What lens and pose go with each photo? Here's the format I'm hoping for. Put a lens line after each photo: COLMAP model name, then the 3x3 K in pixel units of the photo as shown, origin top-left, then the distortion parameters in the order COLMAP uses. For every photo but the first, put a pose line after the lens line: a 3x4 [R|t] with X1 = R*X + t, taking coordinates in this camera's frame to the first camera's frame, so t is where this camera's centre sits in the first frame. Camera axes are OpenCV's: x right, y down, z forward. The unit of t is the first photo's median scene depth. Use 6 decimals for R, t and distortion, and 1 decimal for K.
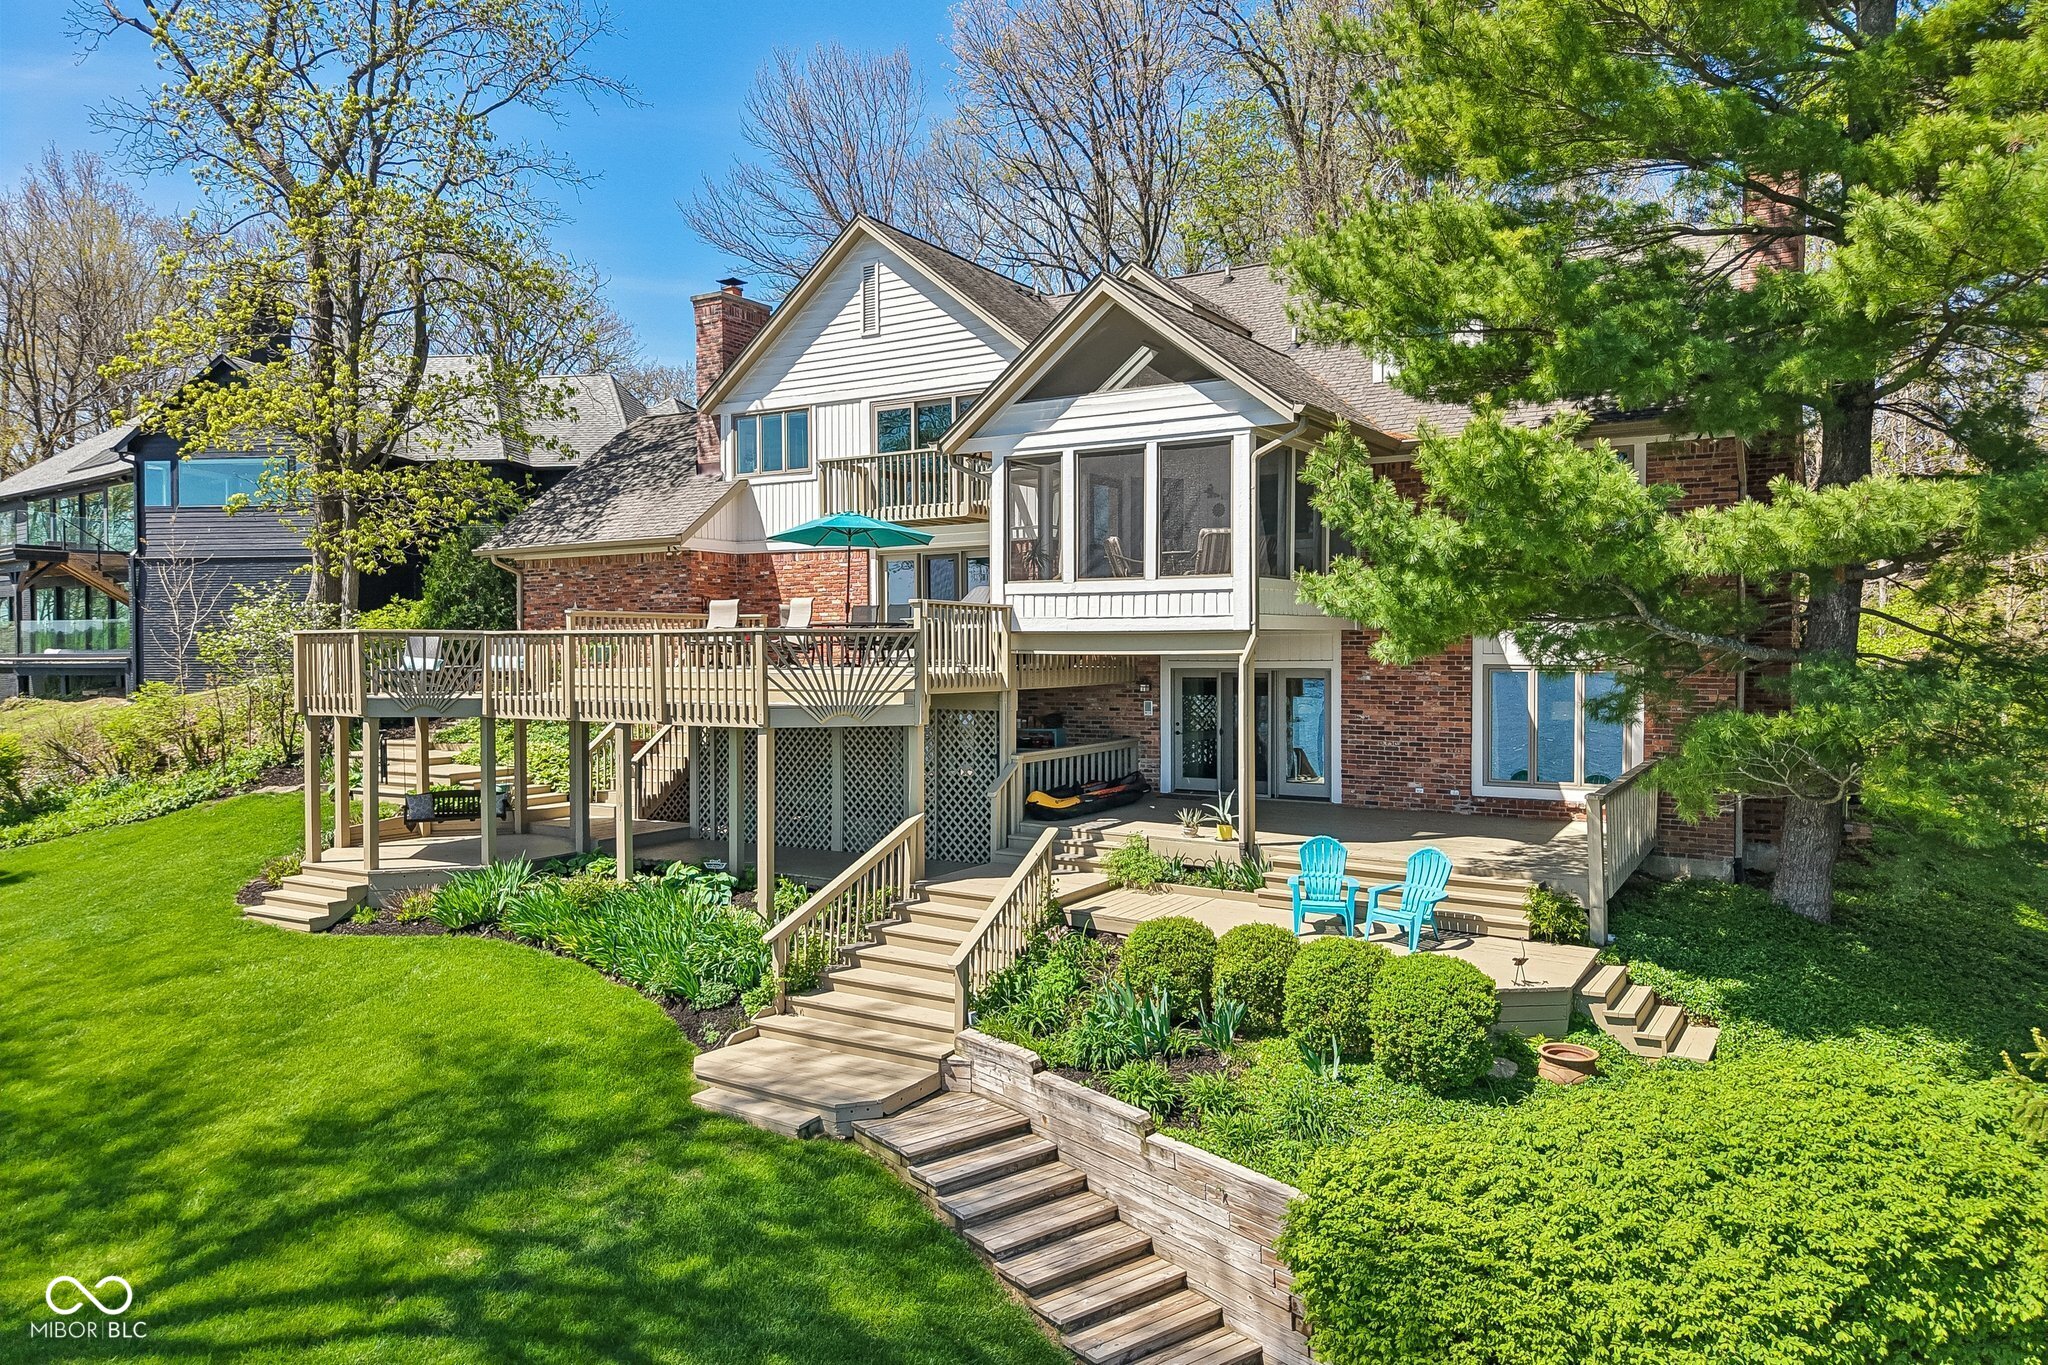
lens RADIAL K [[1343.4, 0, 1057.0], [0, 1343.4, 683.4], [0, 0, 1]] dist [0.080785, -0.117007]
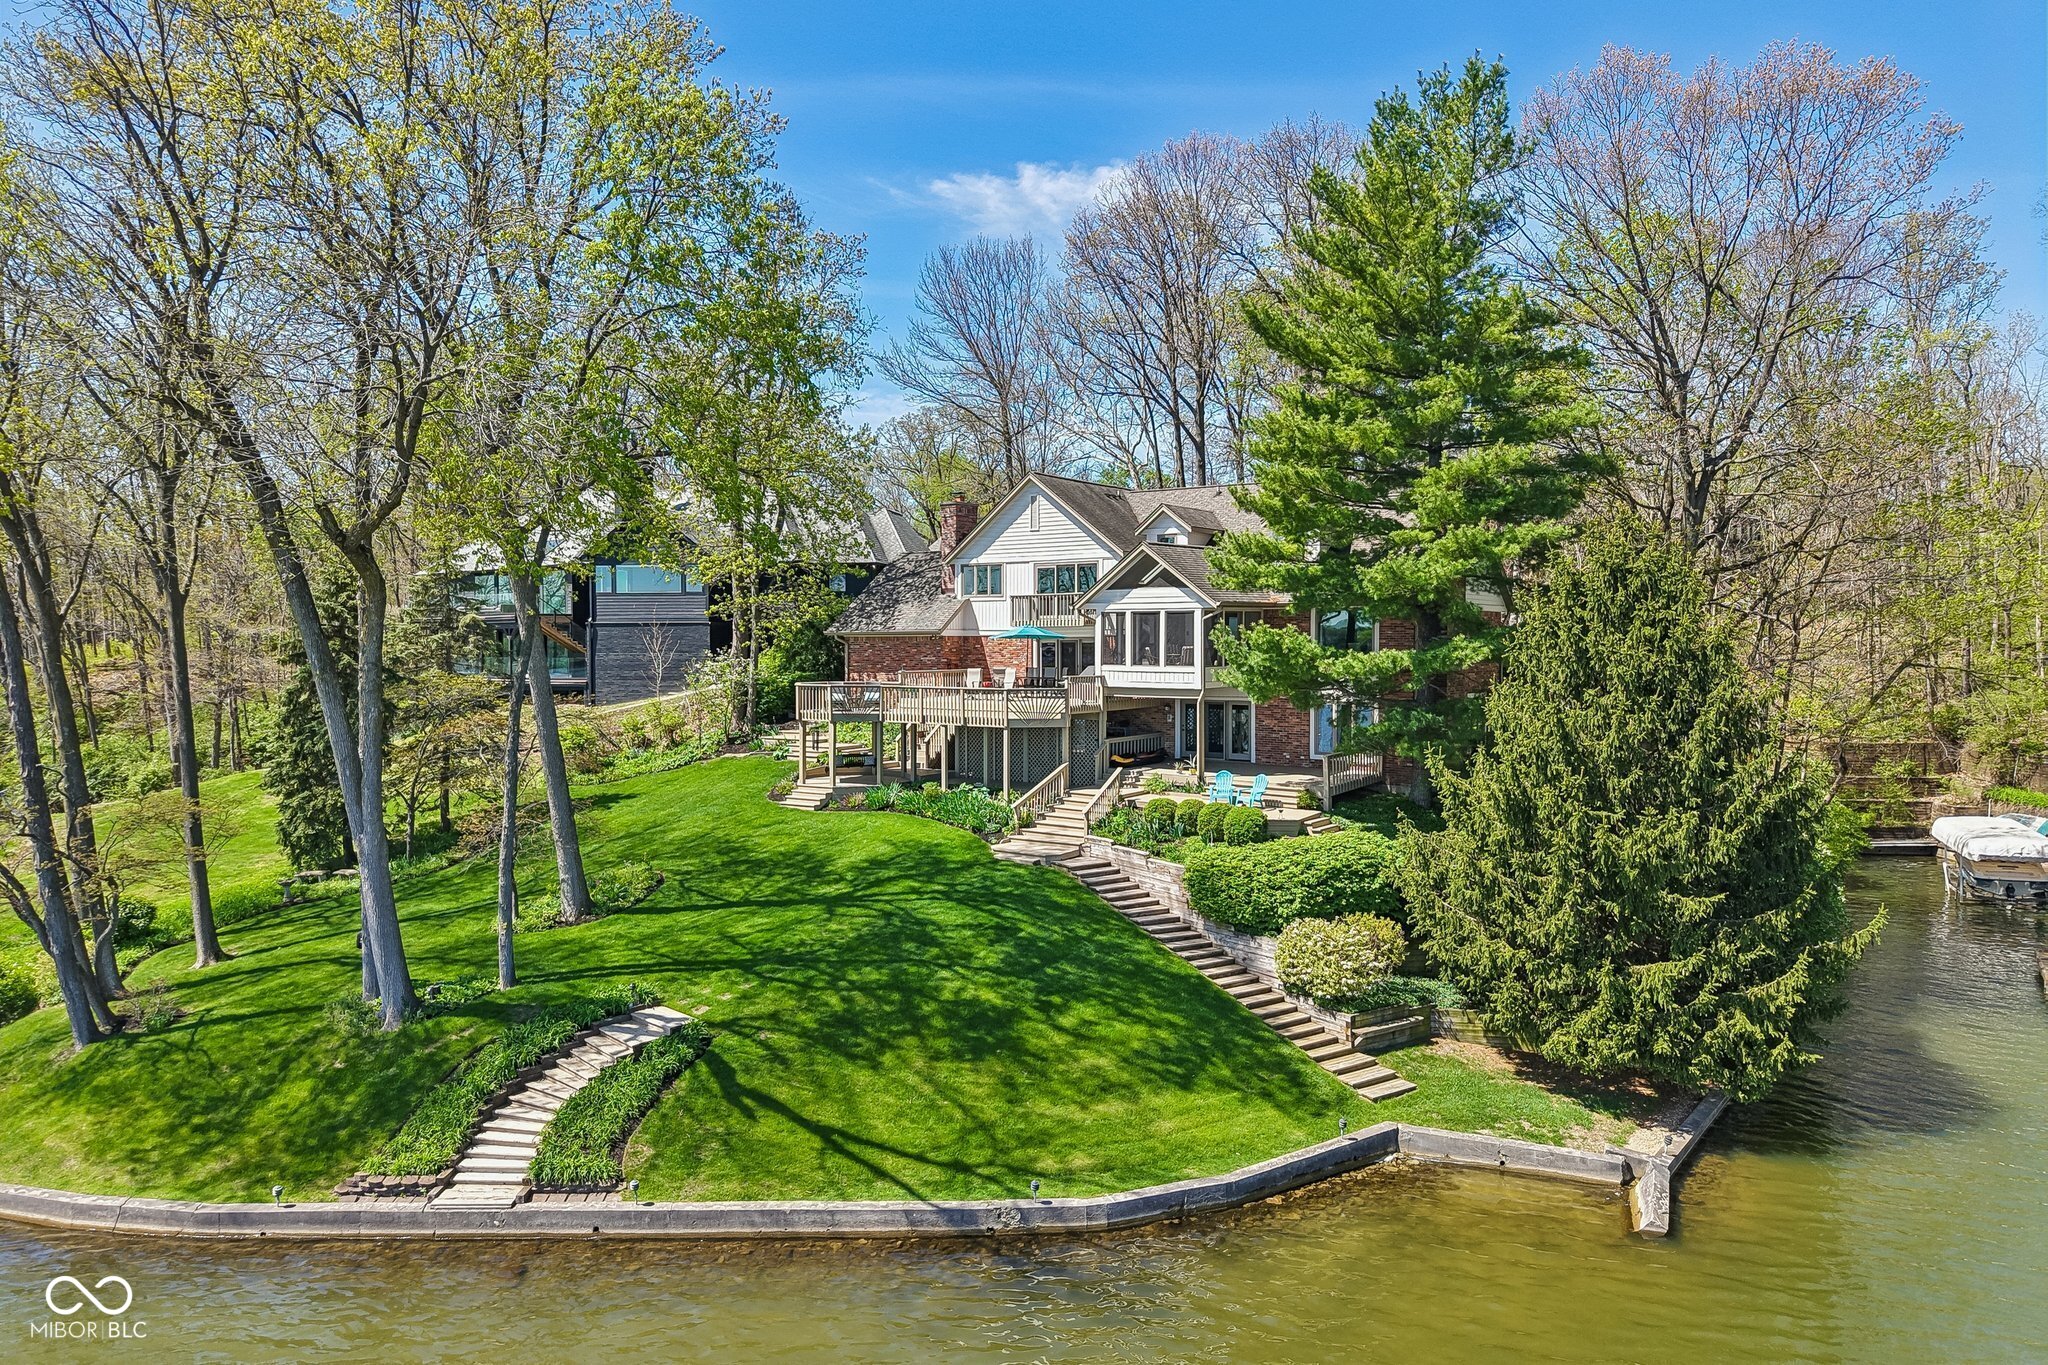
lens RADIAL K [[1343.4, 0, 1057.0], [0, 1343.4, 683.4], [0, 0, 1]] dist [0.080785, -0.117007]
pose [[0.997757, 0.003234, -0.066859, 0.041504], [-0.002765, 0.999971, 0.007109, -0.062264], [0.066880, -0.006909, 0.997737, -1.380078]]
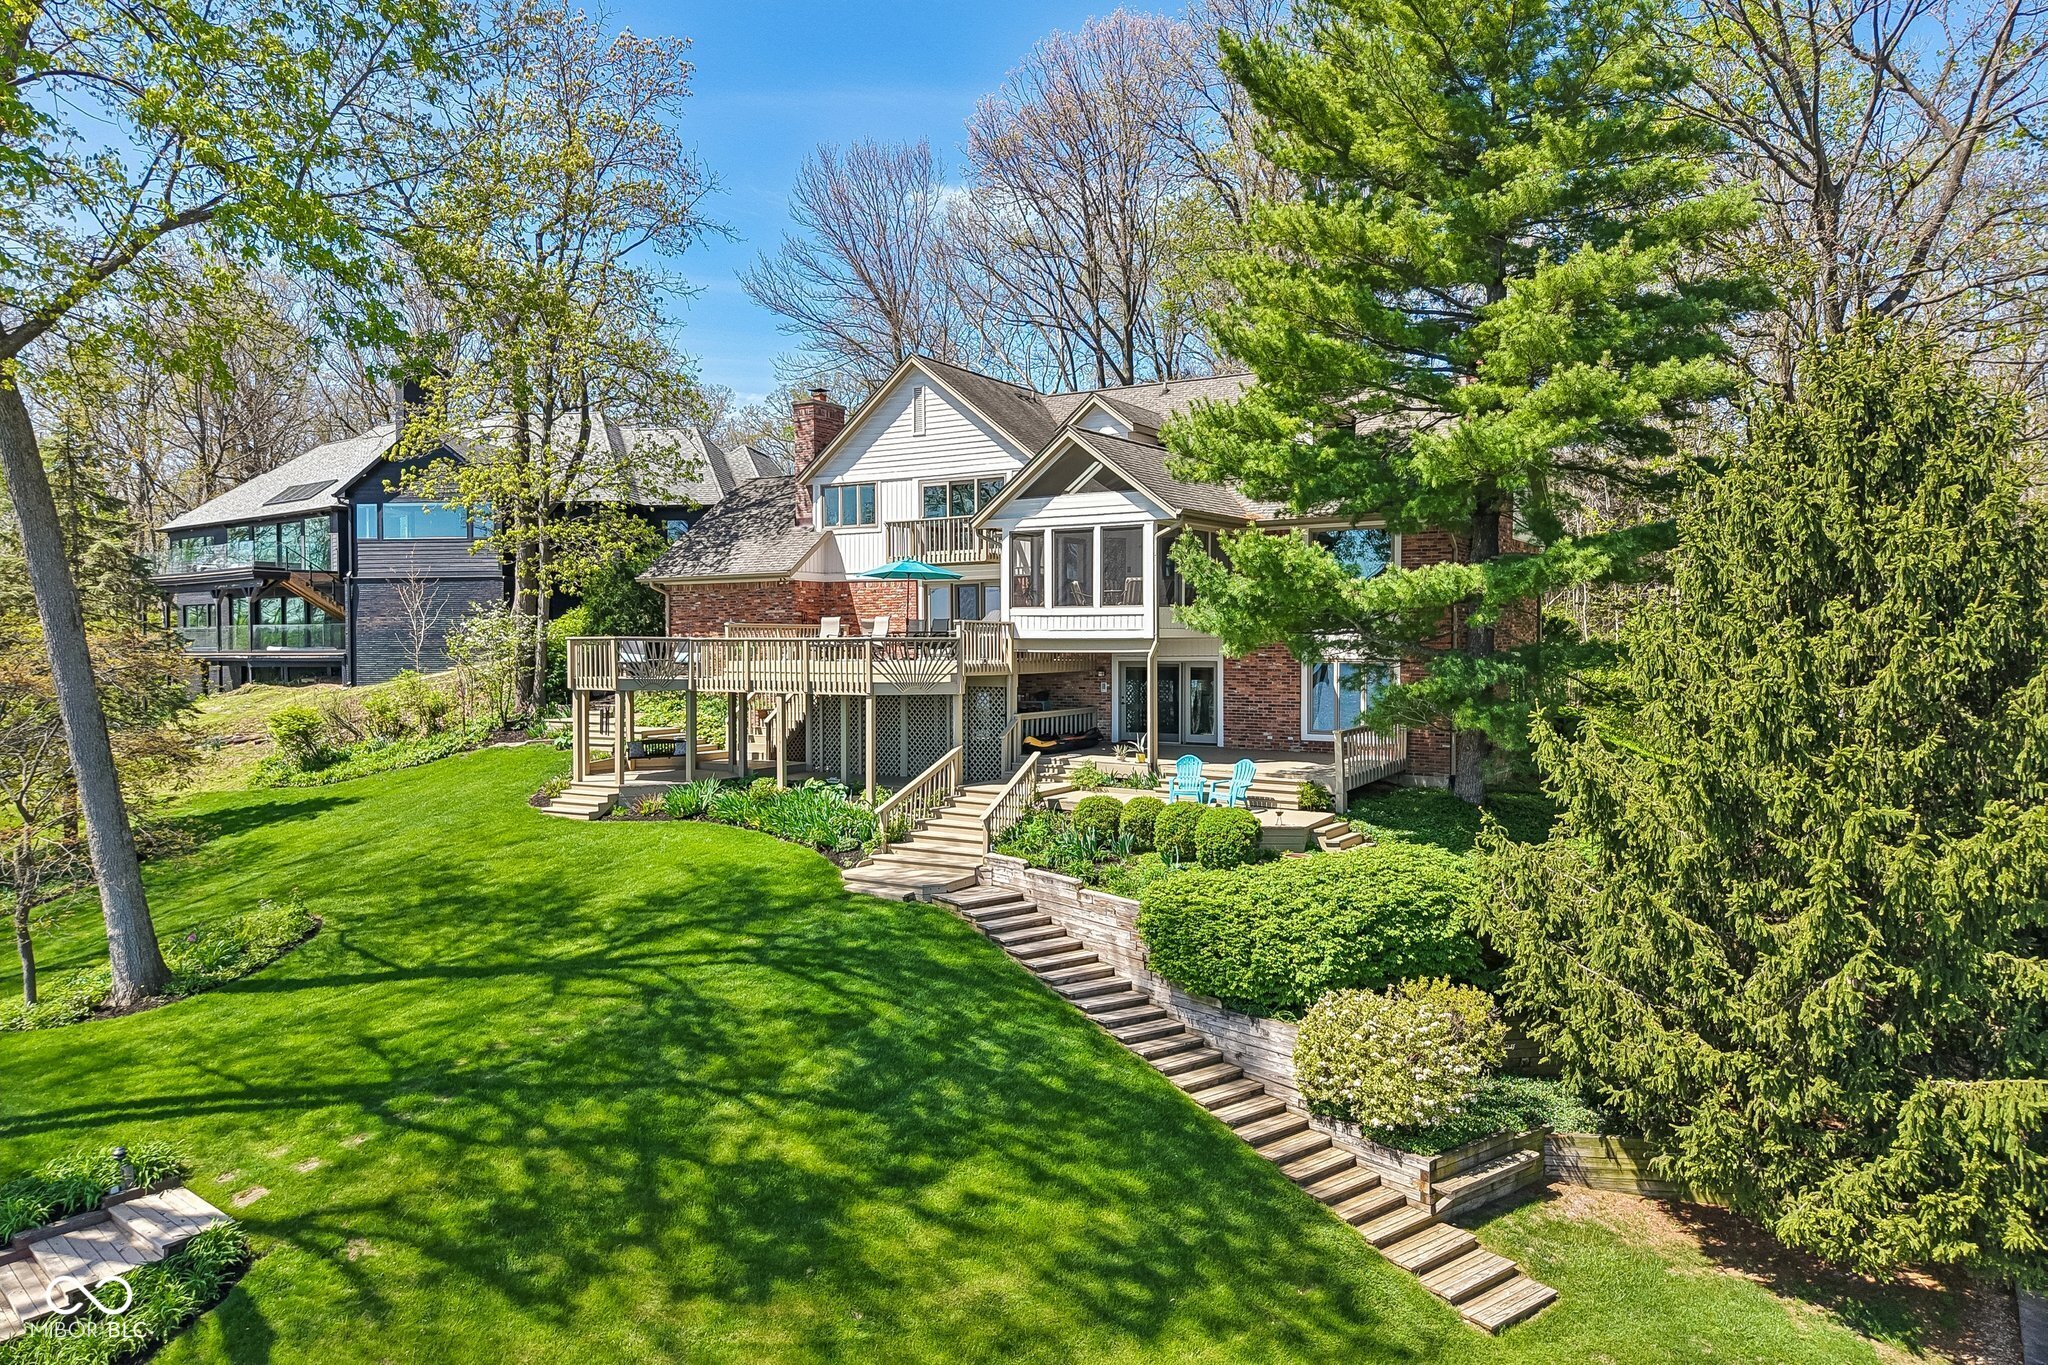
lens RADIAL K [[1343.4, 0, 1057.0], [0, 1343.4, 683.4], [0, 0, 1]] dist [0.080785, -0.117007]
pose [[0.999991, 0.000397, -0.004295, 0.026362], [-0.000384, 0.999995, 0.002999, 0.011932], [0.004297, -0.002997, 0.999986, -0.653971]]
